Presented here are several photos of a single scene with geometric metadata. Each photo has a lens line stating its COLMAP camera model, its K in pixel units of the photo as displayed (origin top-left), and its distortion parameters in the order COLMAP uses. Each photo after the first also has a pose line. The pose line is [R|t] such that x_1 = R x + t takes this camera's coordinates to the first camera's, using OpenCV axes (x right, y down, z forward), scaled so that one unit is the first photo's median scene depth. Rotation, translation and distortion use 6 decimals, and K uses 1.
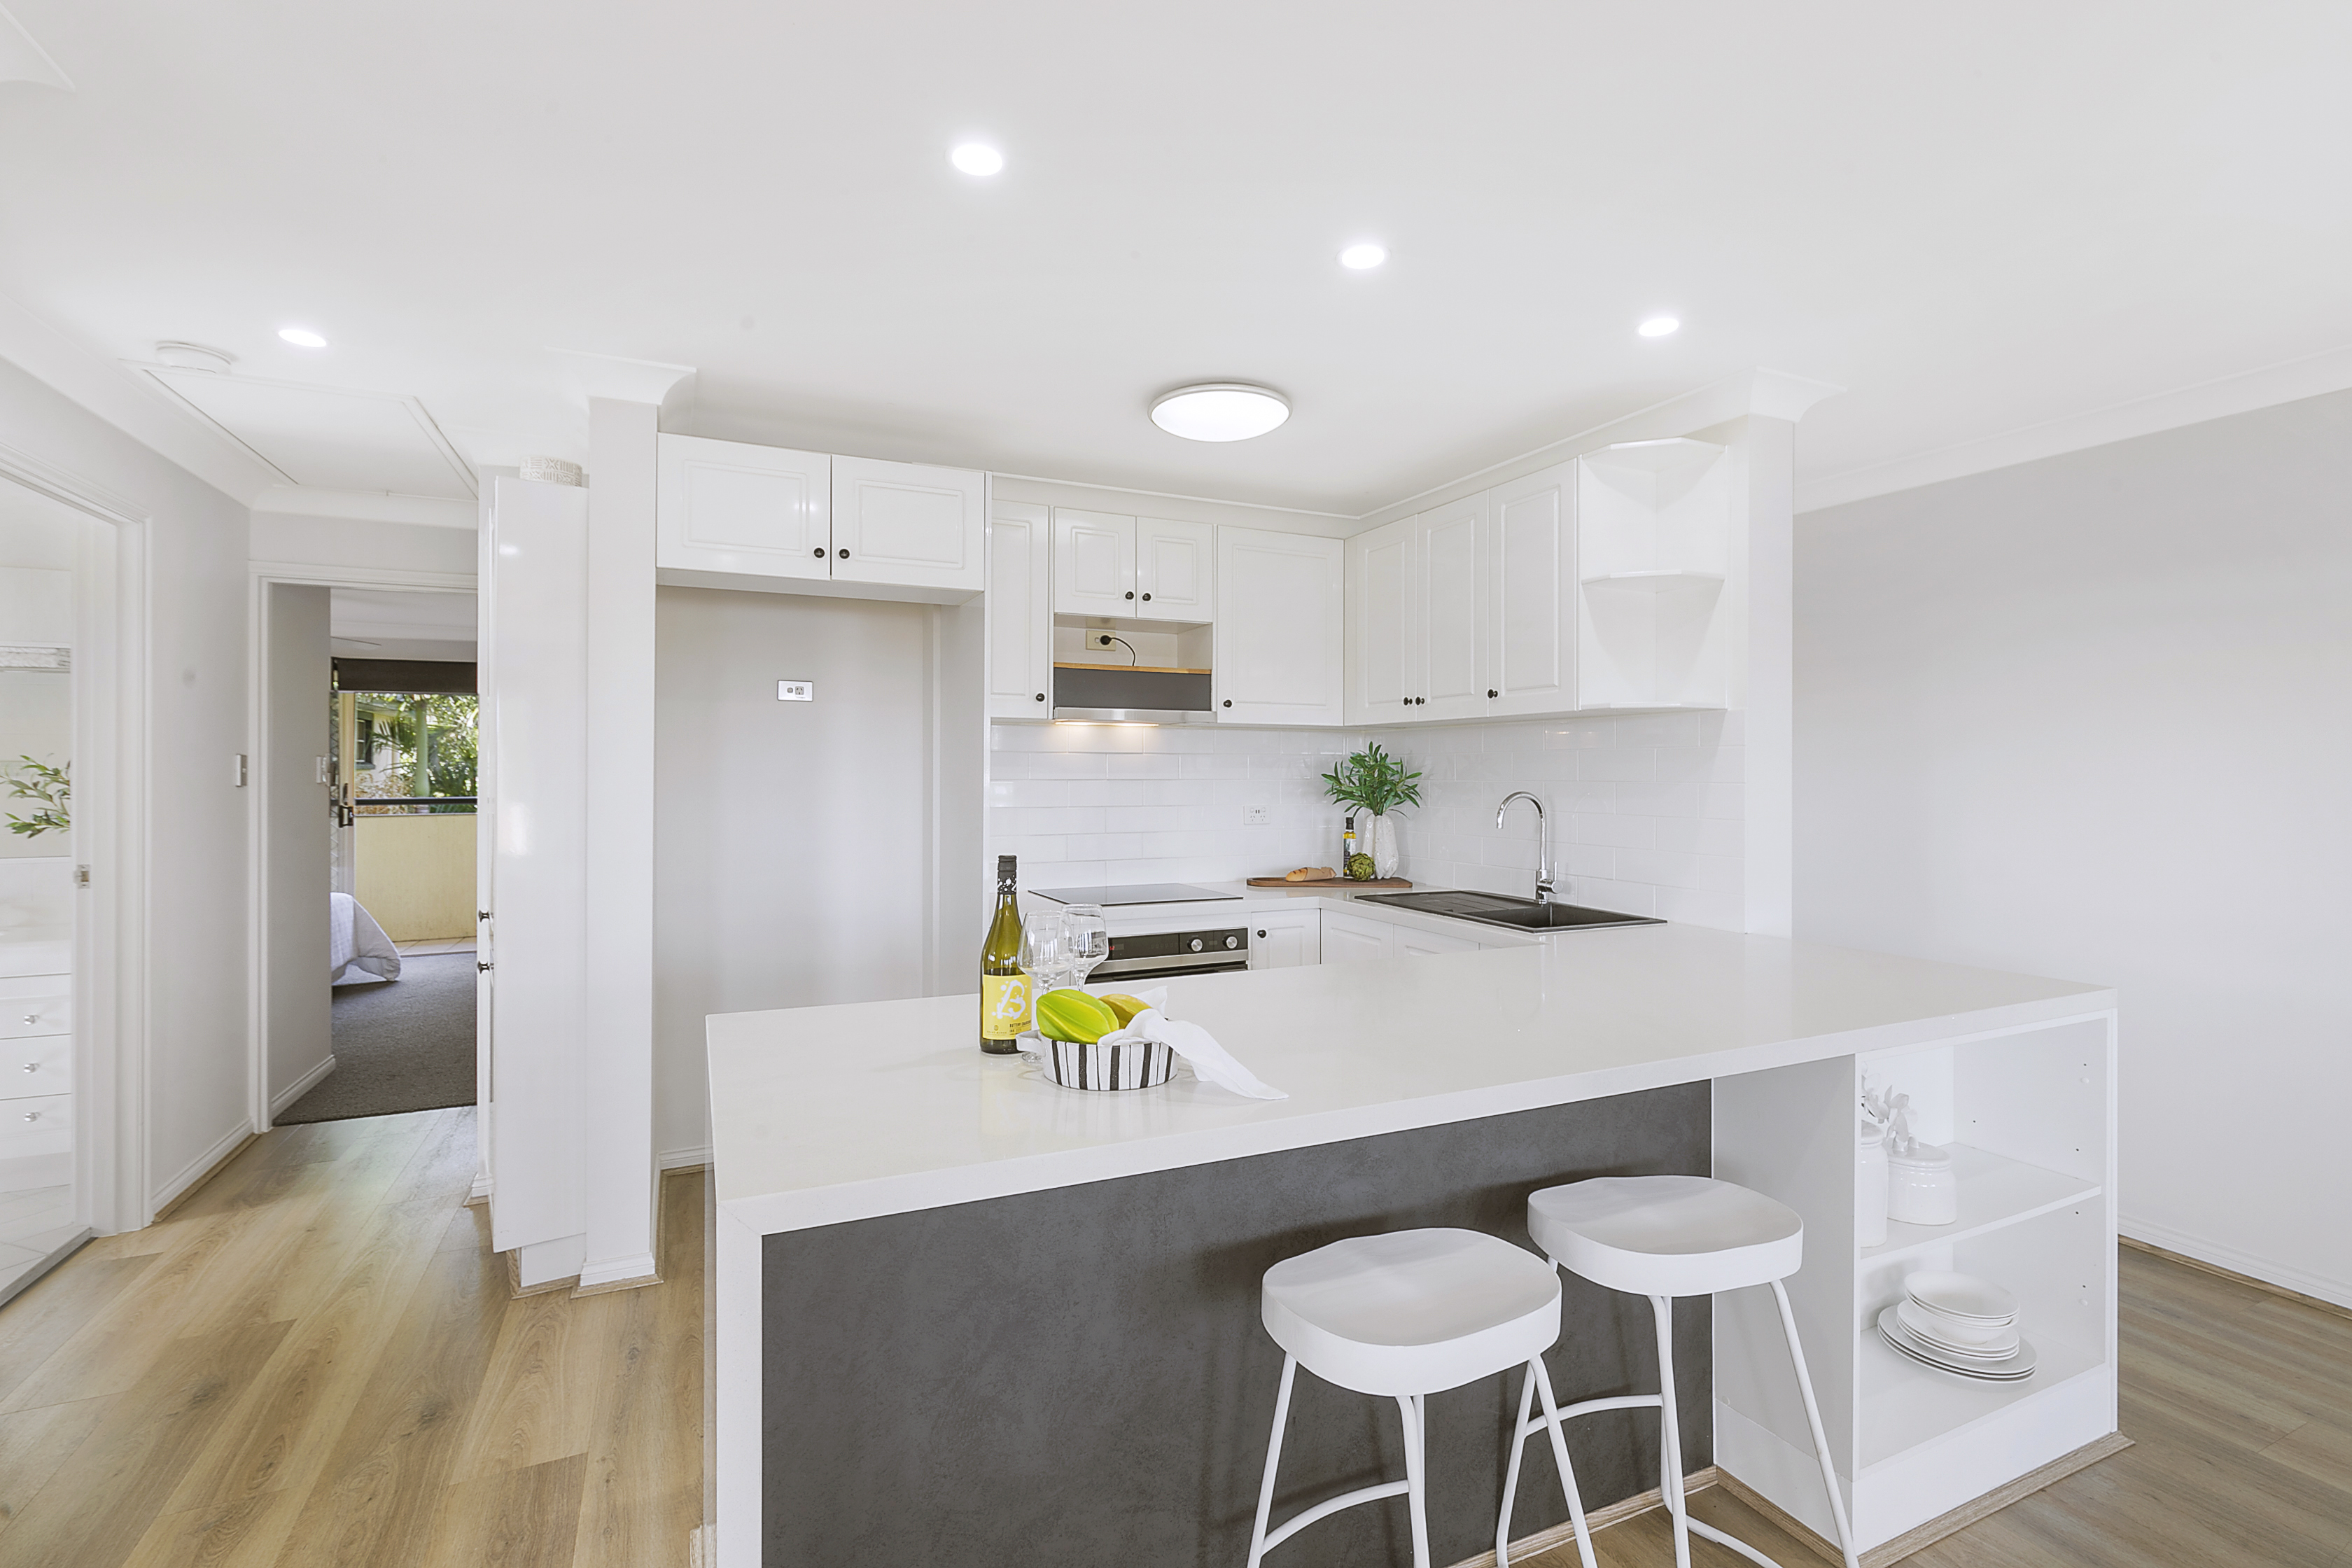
lens RADIAL K [[1093.0, 0, 1176.0], [0, 1093.0, 784.0], [0, 0, 1]] dist [-0.002408, -0.000011]
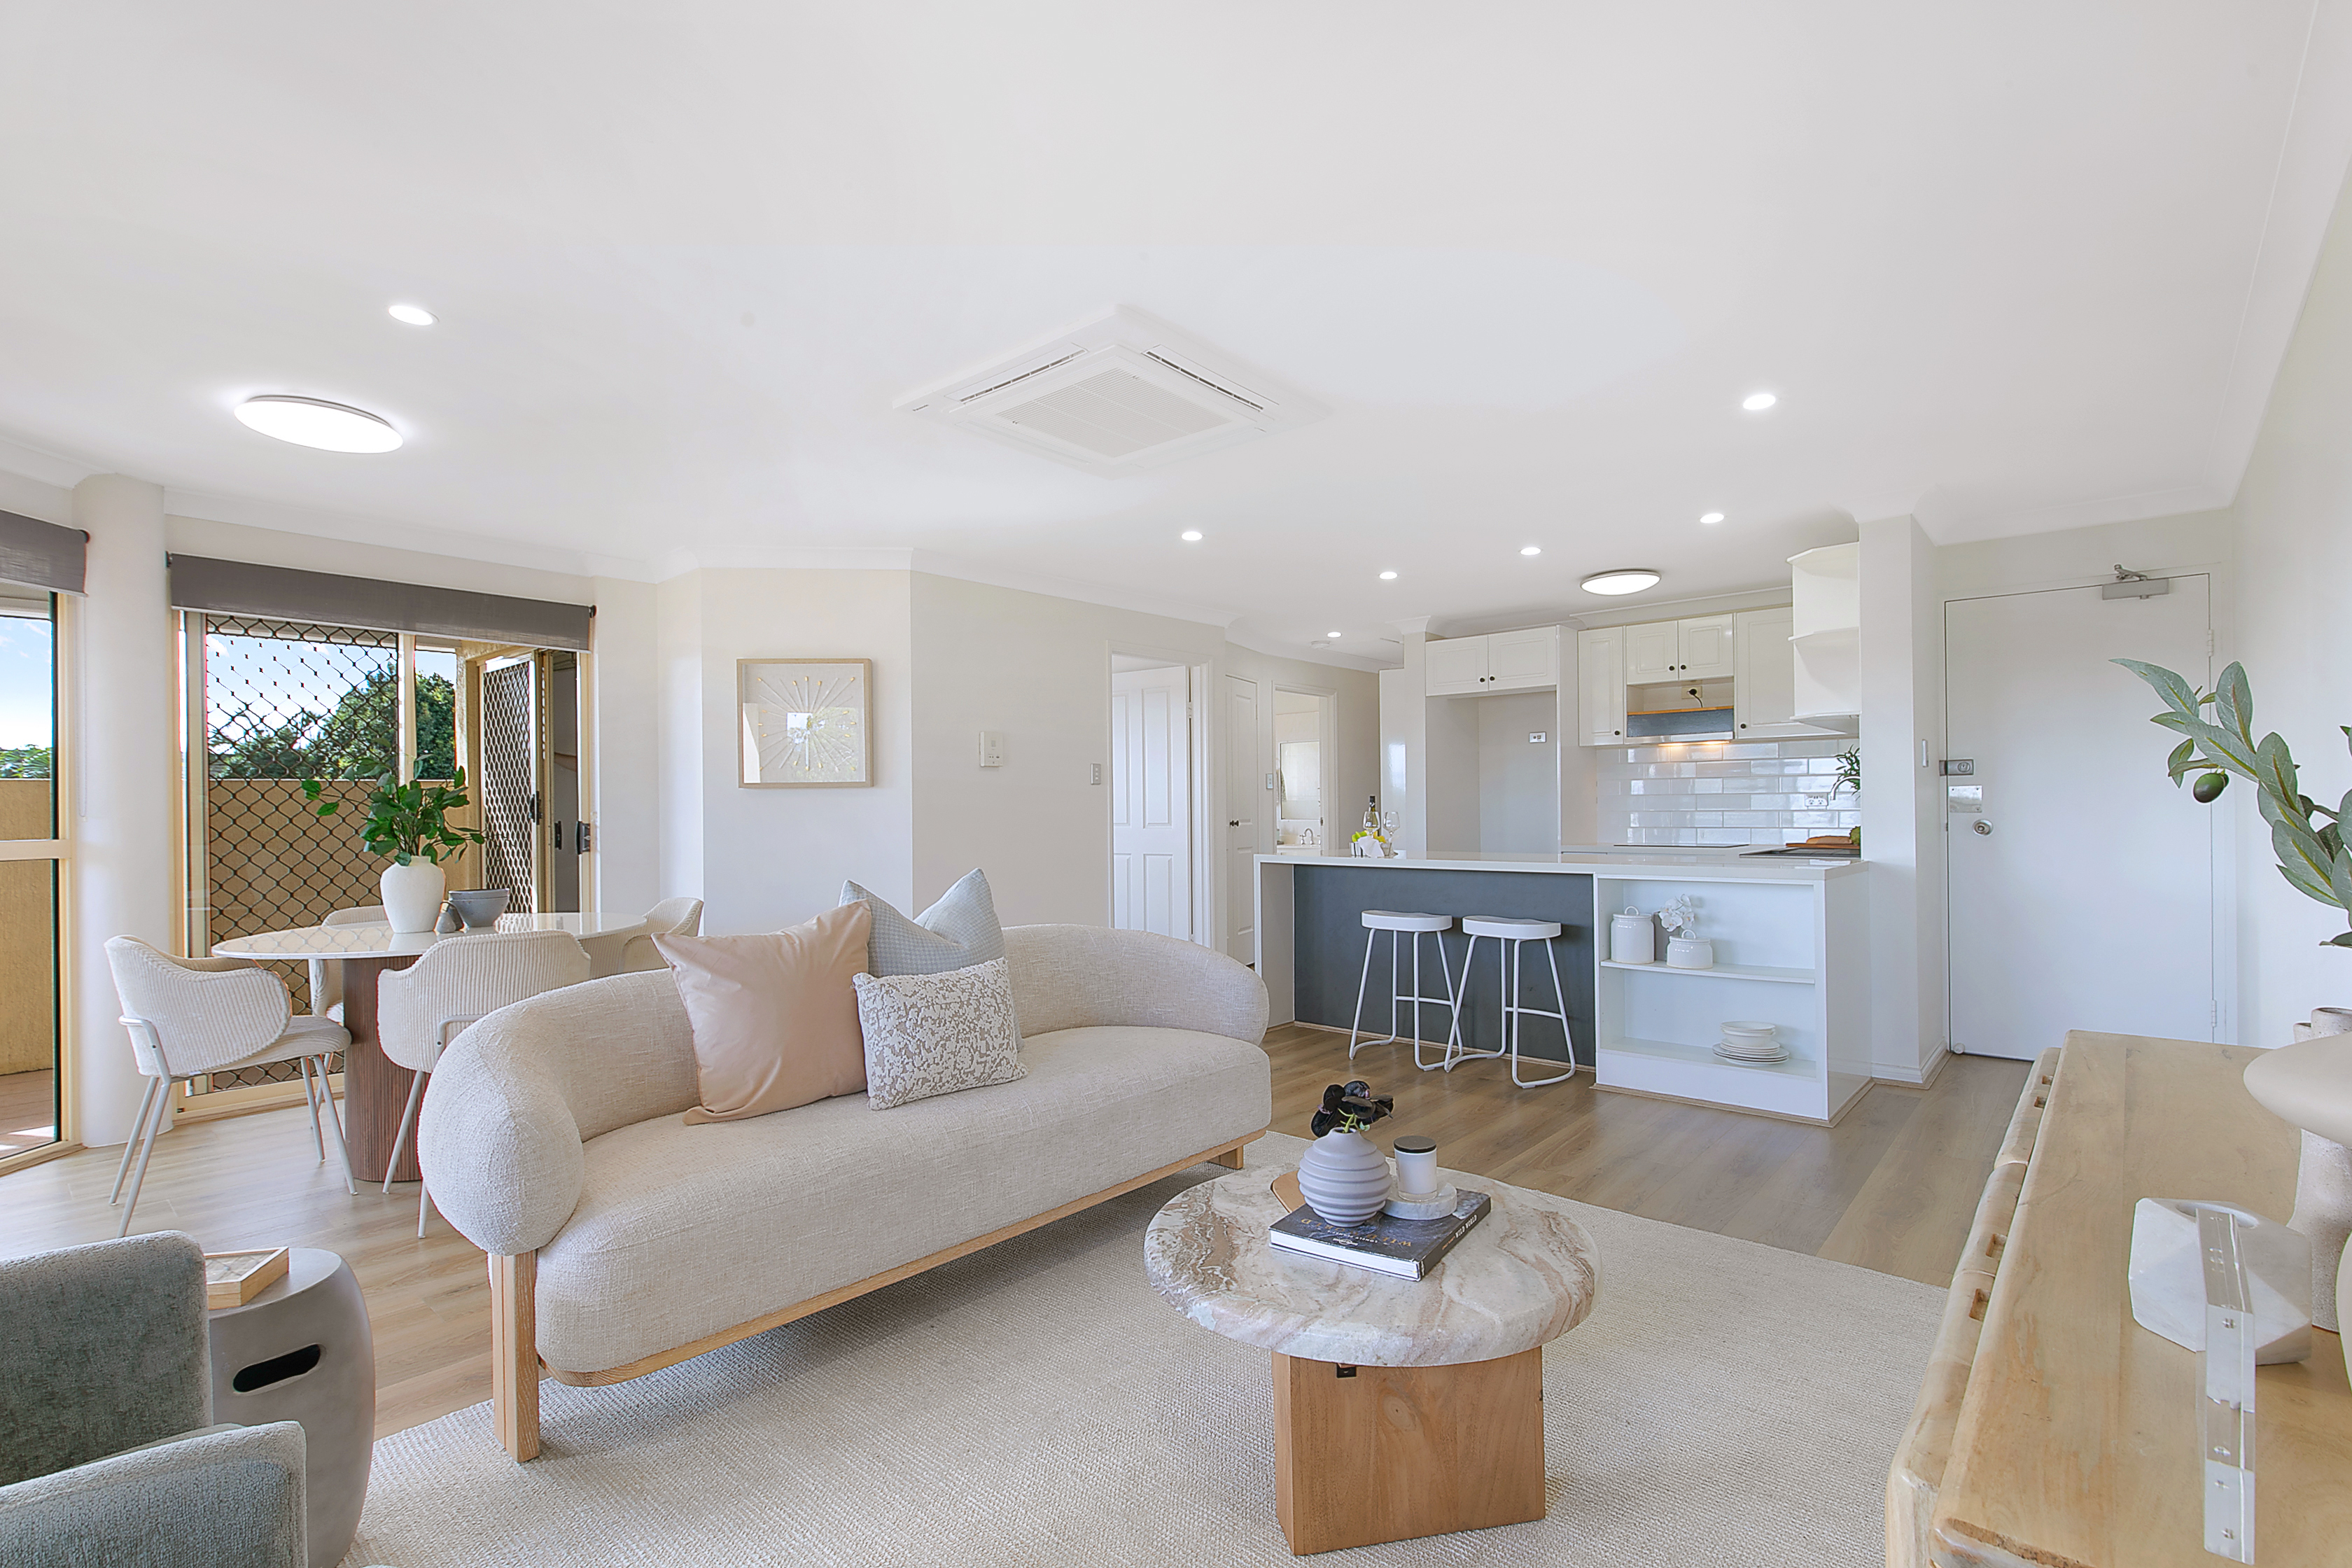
lens RADIAL K [[1093.0, 0, 1176.0], [0, 1093.0, 784.0], [0, 0, 1]] dist [-0.002408, -0.000011]
pose [[0.425184, -0.024451, -0.904777, 1.147828], [0.000082, 0.999636, -0.026976, 0.056954], [0.905107, 0.011396, 0.425031, -0.450430]]
